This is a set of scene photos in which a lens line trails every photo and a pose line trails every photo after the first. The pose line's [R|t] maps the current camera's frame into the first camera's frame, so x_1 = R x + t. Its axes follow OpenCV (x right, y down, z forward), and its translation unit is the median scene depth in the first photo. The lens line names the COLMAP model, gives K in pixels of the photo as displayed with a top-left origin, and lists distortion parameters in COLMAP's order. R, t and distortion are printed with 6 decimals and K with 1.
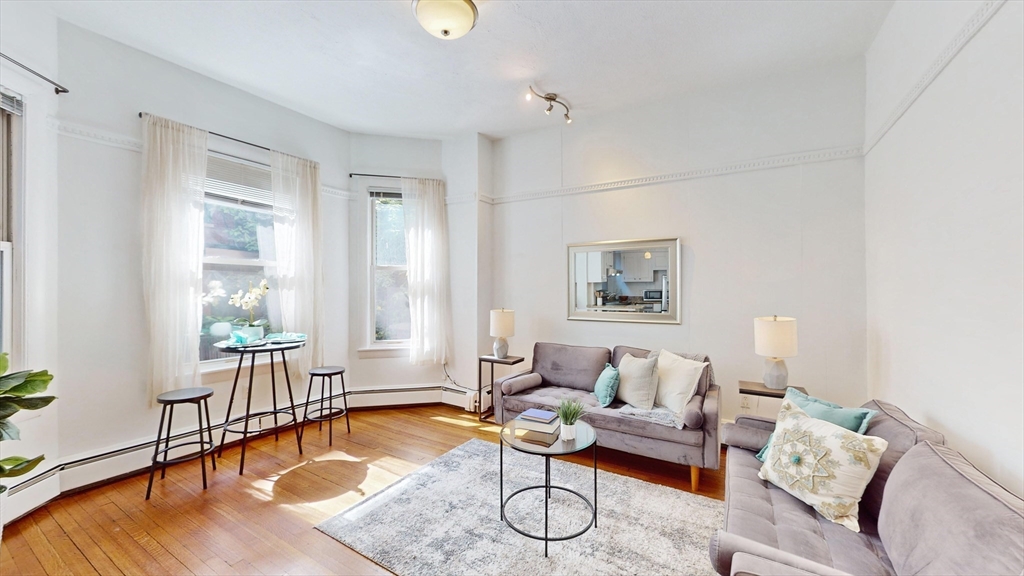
lens RADIAL K [[376.8, 0, 511.6], [0, 376.8, 289.5], [0, 0, 1]] dist [0.000371, -0.000563]
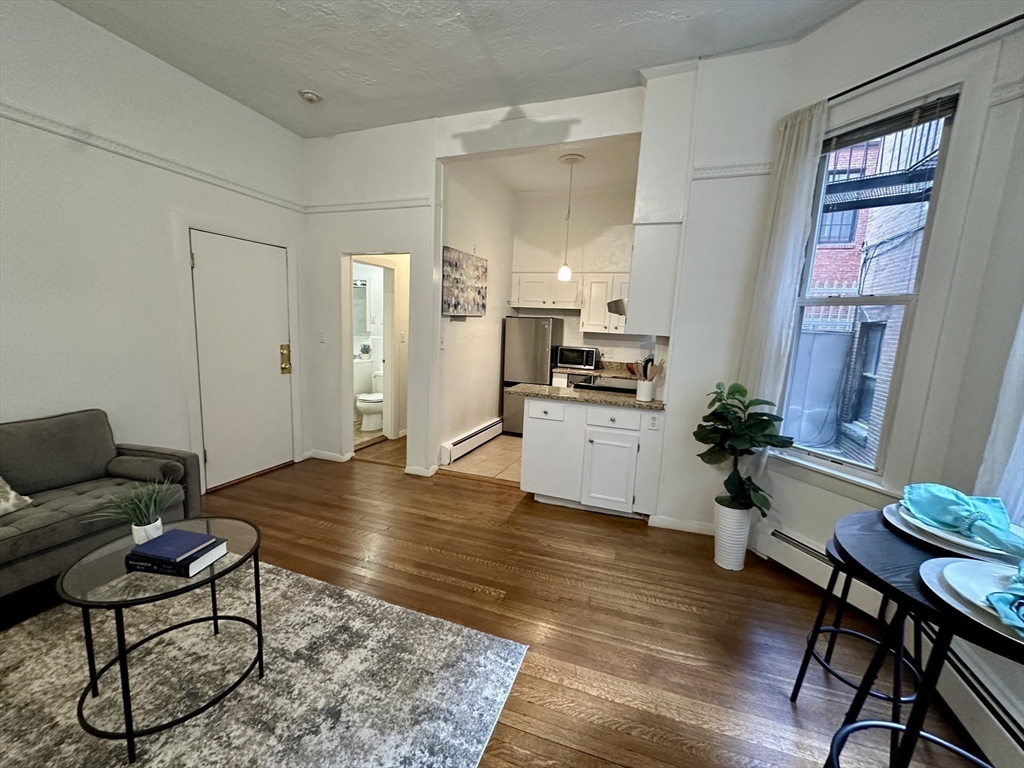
lens RADIAL K [[409.2, 0, 515.3], [0, 409.2, 383.3], [0, 0, 1]] dist [-0.004041, 0.001160]
pose [[-0.979015, -0.012019, -0.203433, -0.255550], [-0.042777, 0.988140, 0.147479, -0.021737], [0.199248, 0.153087, -0.967918, 1.361611]]
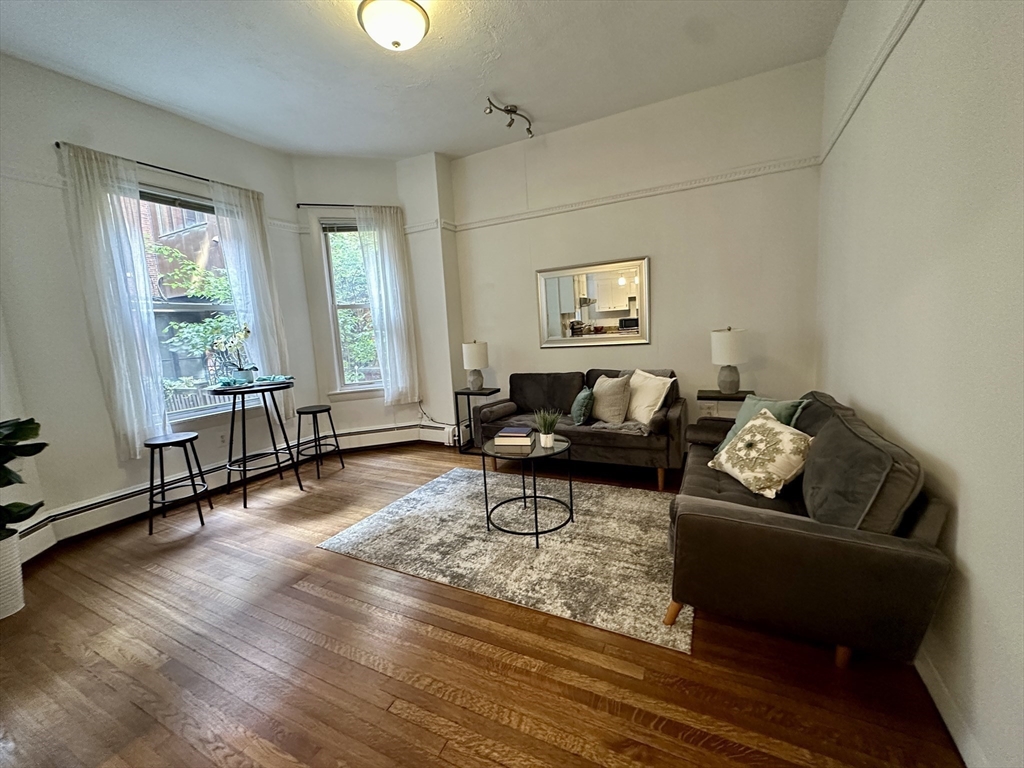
lens RADIAL K [[409.2, 0, 509.4], [0, 409.2, 383.3], [0, 0, 1]] dist [-0.004041, 0.001160]
pose [[0.995711, -0.068999, 0.061627, -0.010809], [0.060326, 0.989287, 0.132936, 0.034337], [-0.070140, -0.128648, 0.989207, -0.110220]]
